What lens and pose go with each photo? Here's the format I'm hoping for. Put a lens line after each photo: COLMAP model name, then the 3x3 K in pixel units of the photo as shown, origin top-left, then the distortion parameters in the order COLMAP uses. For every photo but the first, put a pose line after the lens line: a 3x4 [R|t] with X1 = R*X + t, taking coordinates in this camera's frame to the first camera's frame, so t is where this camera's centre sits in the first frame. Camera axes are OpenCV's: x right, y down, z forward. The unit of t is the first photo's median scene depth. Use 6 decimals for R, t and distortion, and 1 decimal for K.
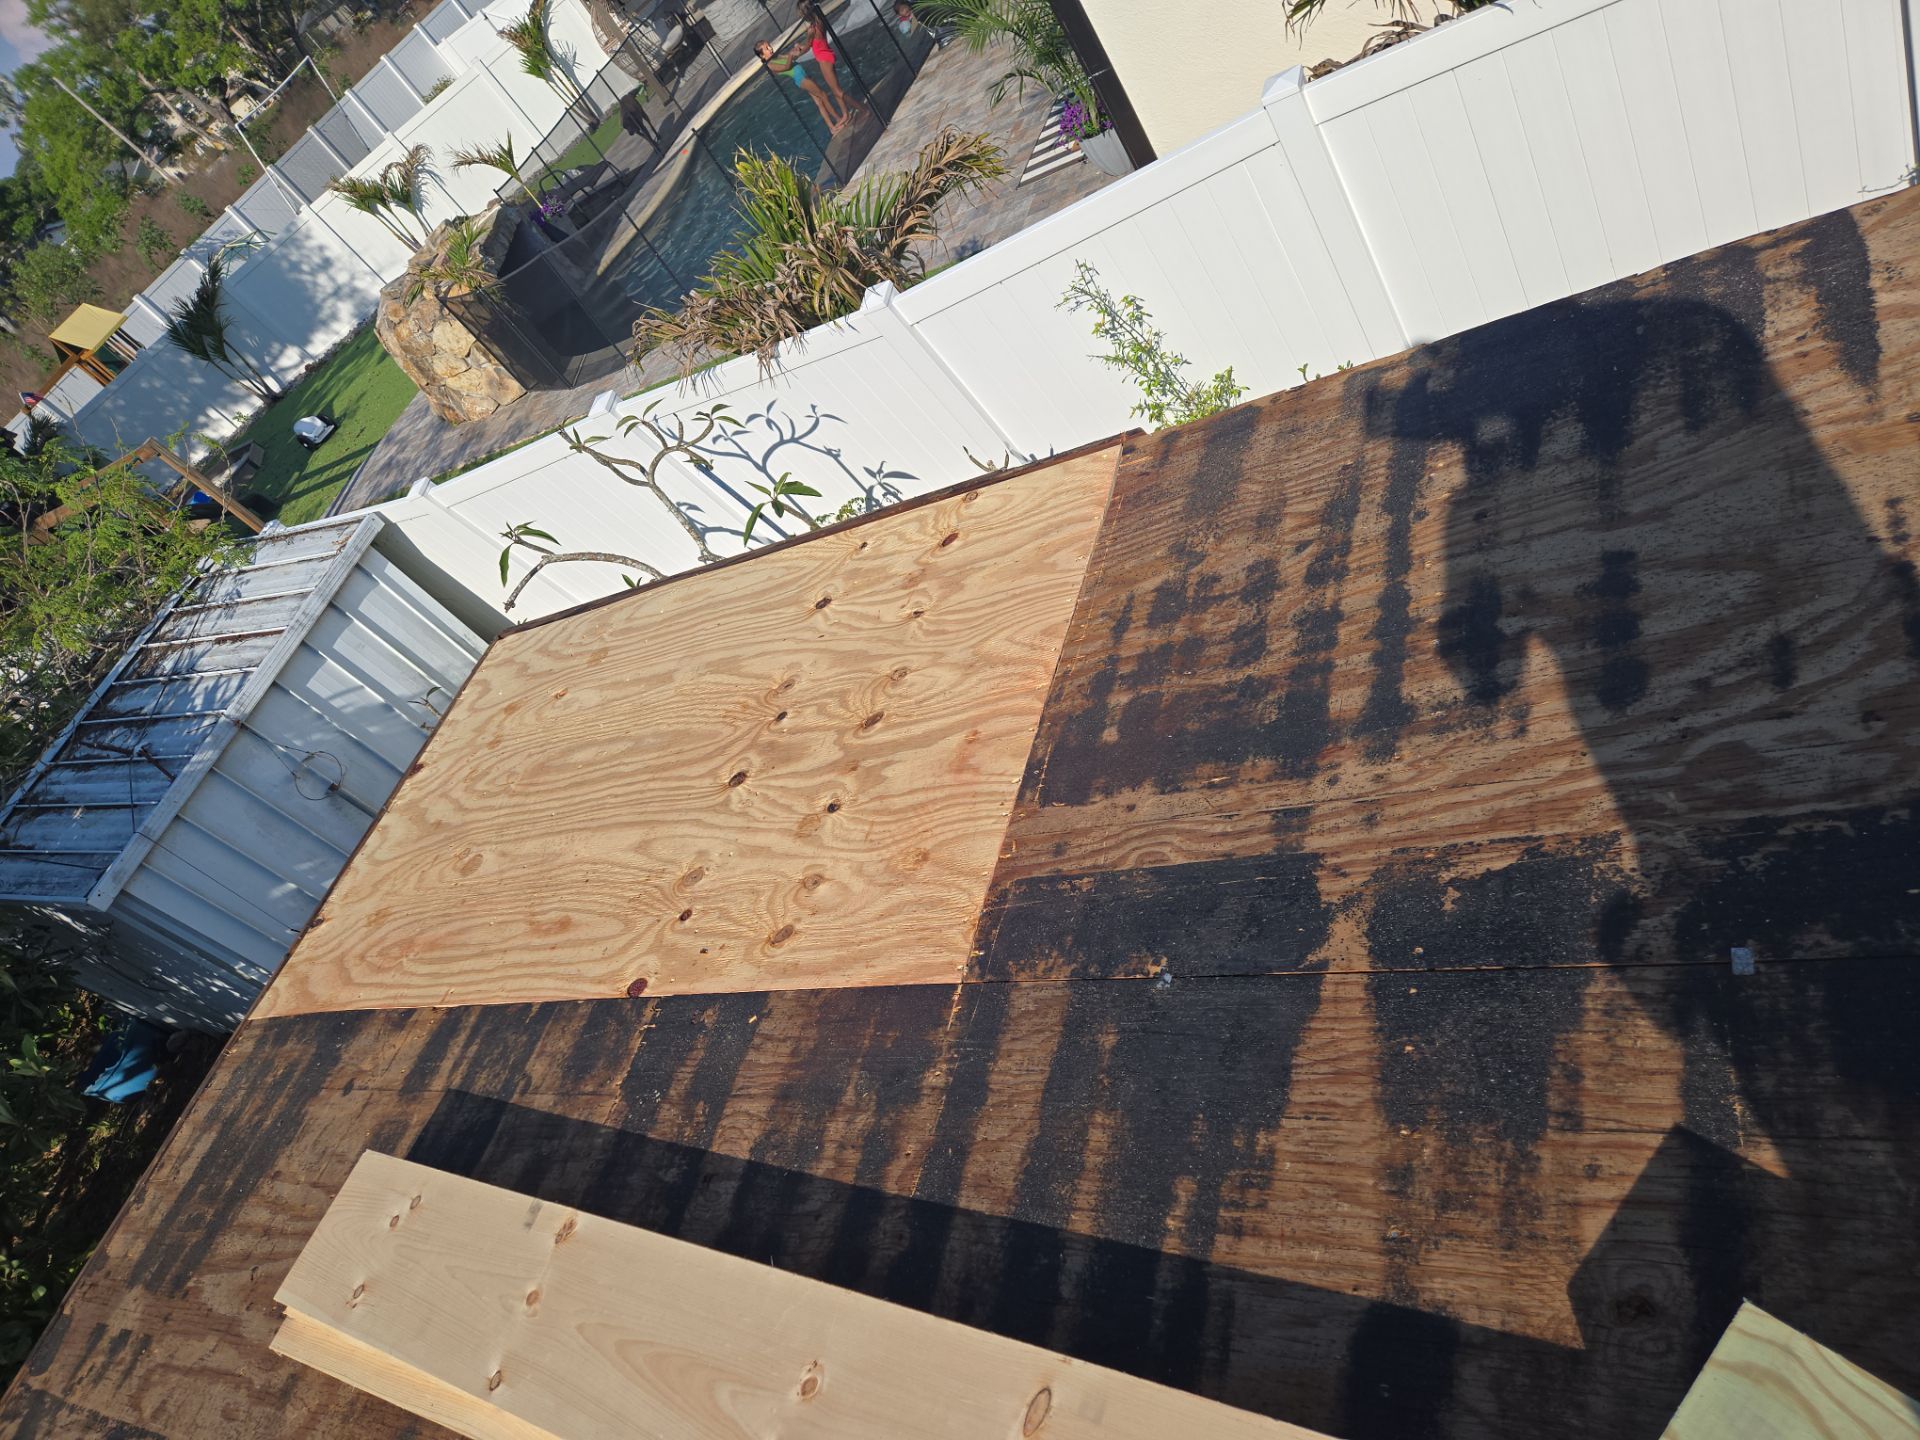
lens RADIAL K [[1284.2, 0, 962.5], [0, 1284.2, 730.0], [0, 0, 1]] dist [0.088510, -0.077022]
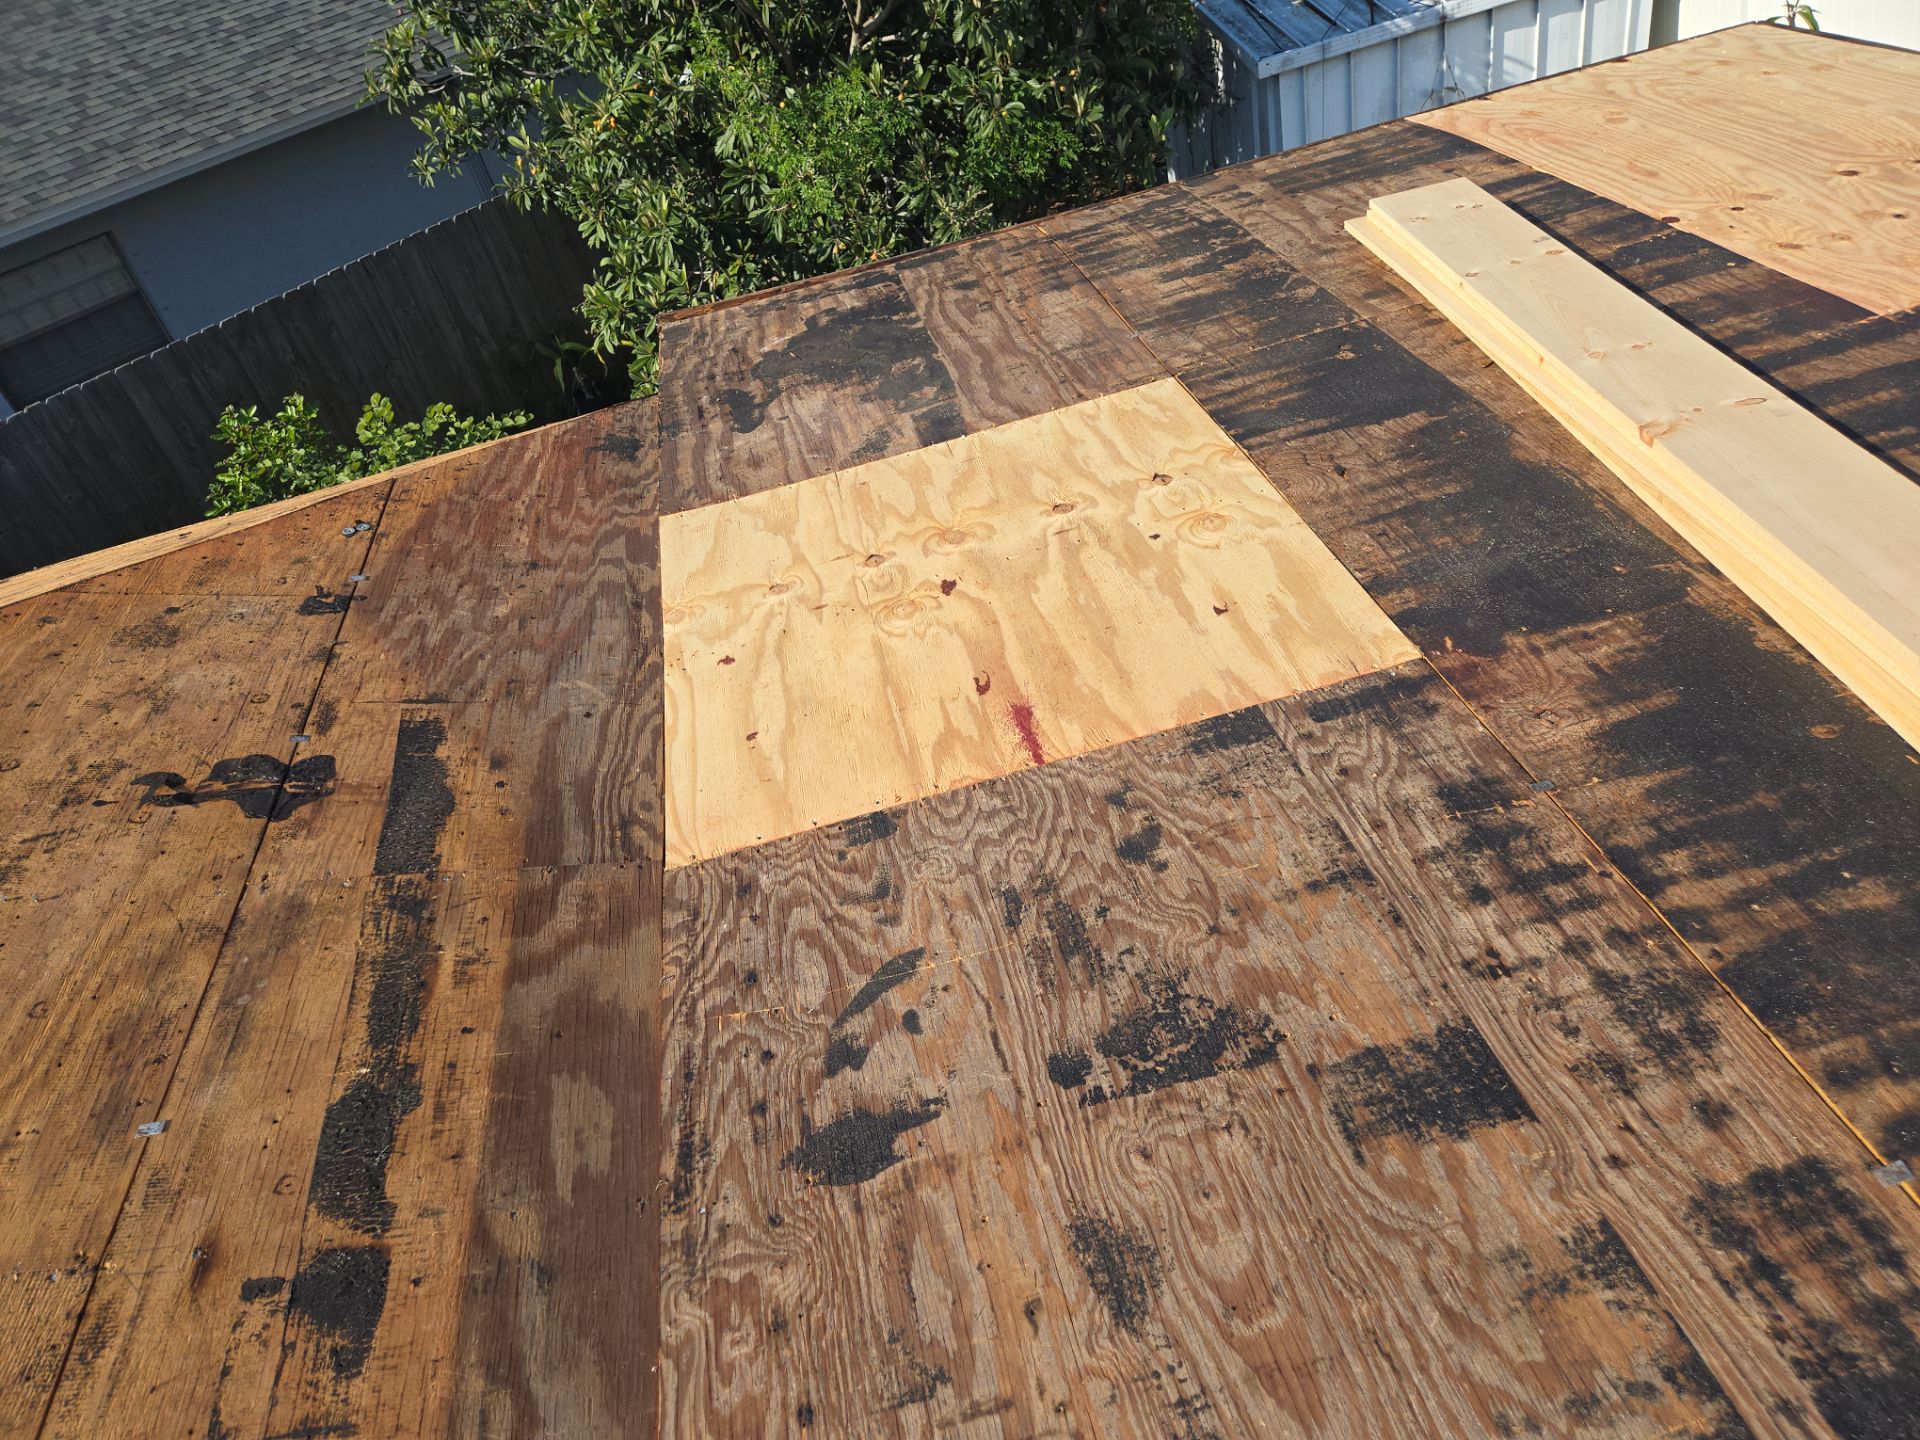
lens RADIAL K [[1284.2, 0, 962.5], [0, 1284.2, 730.0], [0, 0, 1]] dist [0.088510, -0.077022]
pose [[0.513382, 0.800642, -0.308889, 0.209668], [-0.656769, 0.598244, 0.459084, 0.338251], [0.552353, -0.032817, 0.832964, -0.553208]]
